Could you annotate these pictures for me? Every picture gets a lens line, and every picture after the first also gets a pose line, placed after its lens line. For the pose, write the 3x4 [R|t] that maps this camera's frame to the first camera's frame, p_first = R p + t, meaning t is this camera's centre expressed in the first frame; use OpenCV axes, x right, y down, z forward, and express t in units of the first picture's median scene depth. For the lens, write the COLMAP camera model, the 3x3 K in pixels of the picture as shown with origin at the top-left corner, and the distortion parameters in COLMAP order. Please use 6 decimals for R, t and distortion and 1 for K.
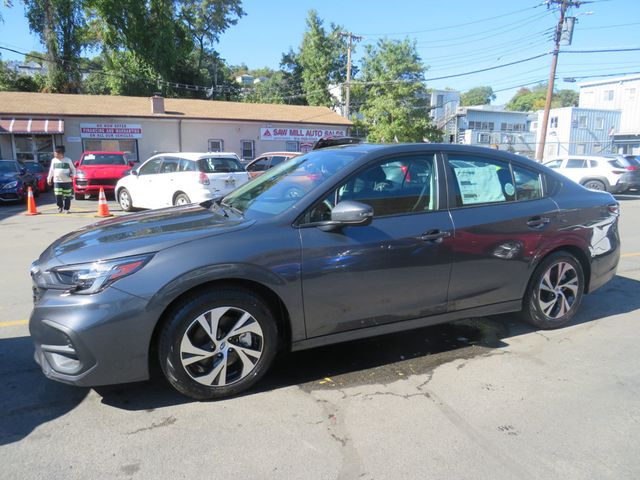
lens RADIAL K [[445.1, 0, 318.6], [0, 445.1, 248.9], [0, 0, 1]] dist [-0.050353, 0.036800]
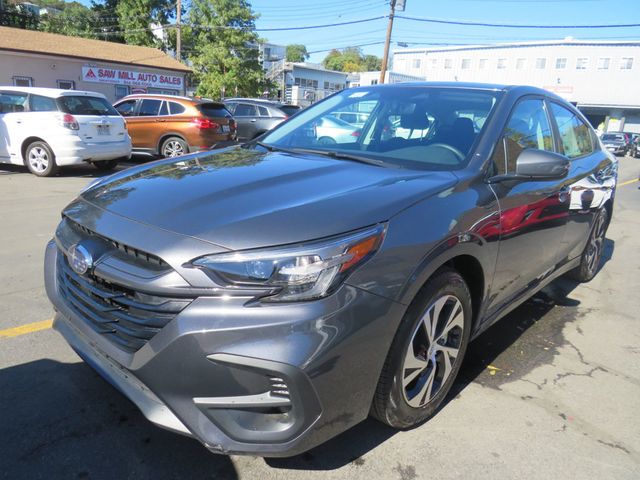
lens RADIAL K [[445.1, 0, 318.6], [0, 445.1, 248.9], [0, 0, 1]] dist [-0.050353, 0.036800]
pose [[0.931065, -0.056261, 0.360490, -0.588724], [0.020263, 0.994488, 0.102874, -0.019250], [-0.364290, -0.088478, 0.927073, 0.387184]]
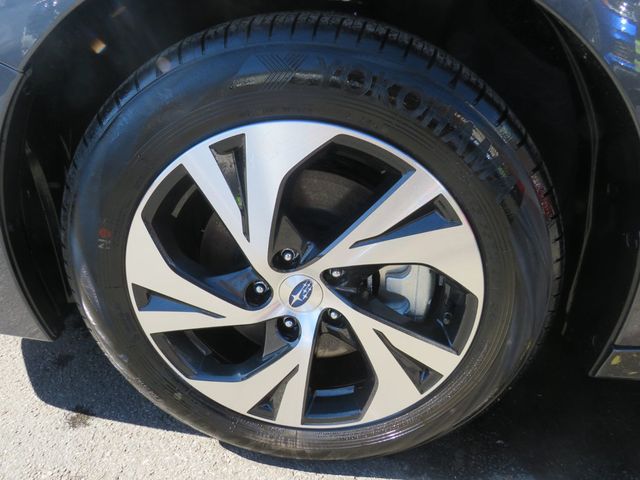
lens RADIAL K [[445.1, 0, 318.6], [0, 445.1, 248.9], [0, 0, 1]] dist [-0.050353, 0.036800]
pose [[0.859021, 0.241040, -0.451644, -0.098588], [-0.107043, 0.947289, 0.301969, 0.113587], [0.500624, -0.211053, 0.839543, 0.749889]]
